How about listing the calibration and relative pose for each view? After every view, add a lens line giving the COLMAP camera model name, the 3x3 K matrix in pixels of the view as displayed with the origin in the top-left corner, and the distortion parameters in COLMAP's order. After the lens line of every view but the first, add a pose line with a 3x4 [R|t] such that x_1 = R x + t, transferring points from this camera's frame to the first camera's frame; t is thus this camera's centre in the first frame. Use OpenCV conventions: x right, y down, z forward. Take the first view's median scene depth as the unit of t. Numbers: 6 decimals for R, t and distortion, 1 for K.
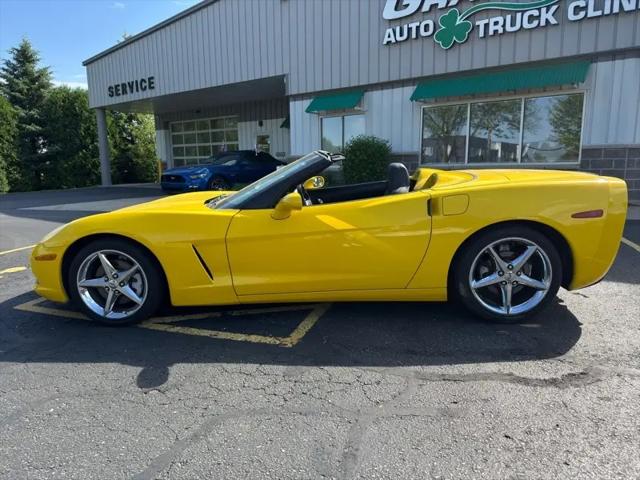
lens RADIAL K [[450.1, 0, 320.5], [0, 450.1, 231.1], [0, 0, 1]] dist [0.032695, -0.044779]
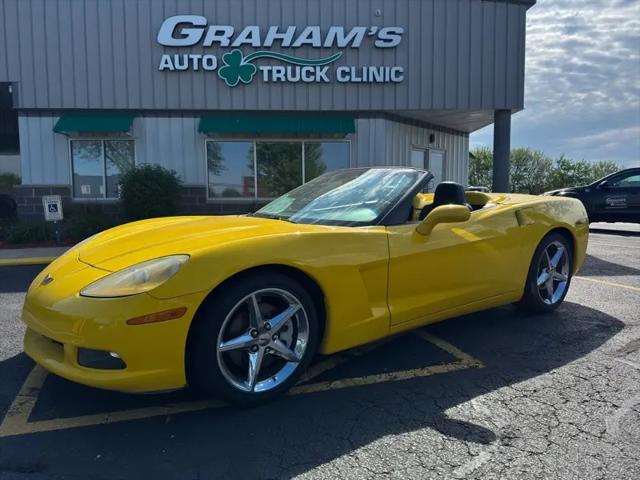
lens RADIAL K [[450.1, 0, 324.9], [0, 450.1, 234.7], [0, 0, 1]] dist [0.032695, -0.044779]
pose [[0.767823, -0.034169, 0.639750, -0.215794], [0.086354, 0.994984, -0.050500, 0.000834], [-0.634815, 0.094020, 0.766922, 0.108292]]
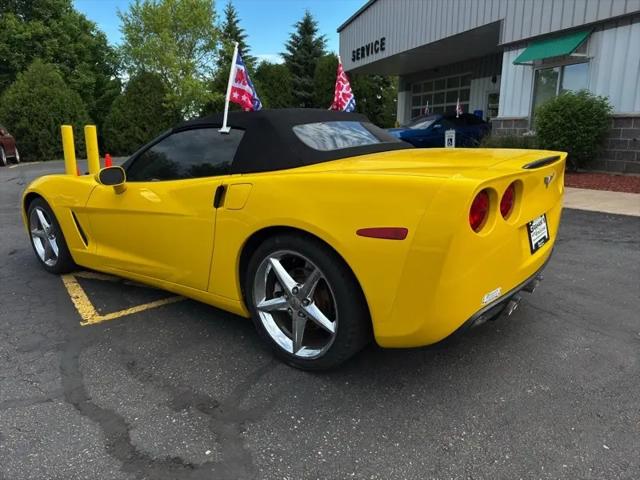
lens RADIAL K [[450.1, 0, 322.9], [0, 450.1, 242.5], [0, 0, 1]] dist [0.032695, -0.044779]
pose [[0.829080, 0.147152, -0.539418, 0.206488], [-0.089265, 0.987208, 0.132108, -0.023383], [0.551958, -0.061377, 0.831610, 0.111506]]
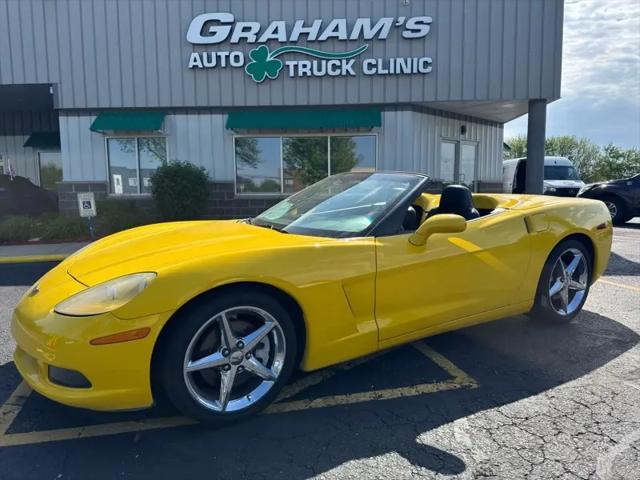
lens RADIAL K [[450.1, 0, 321.0], [0, 450.1, 228.2], [0, 0, 1]] dist [0.032695, -0.044779]
pose [[0.822680, -0.037173, 0.567288, -0.192012], [0.079882, 0.995519, -0.050610, -0.007596], [-0.562864, 0.086951, 0.821963, 0.097386]]
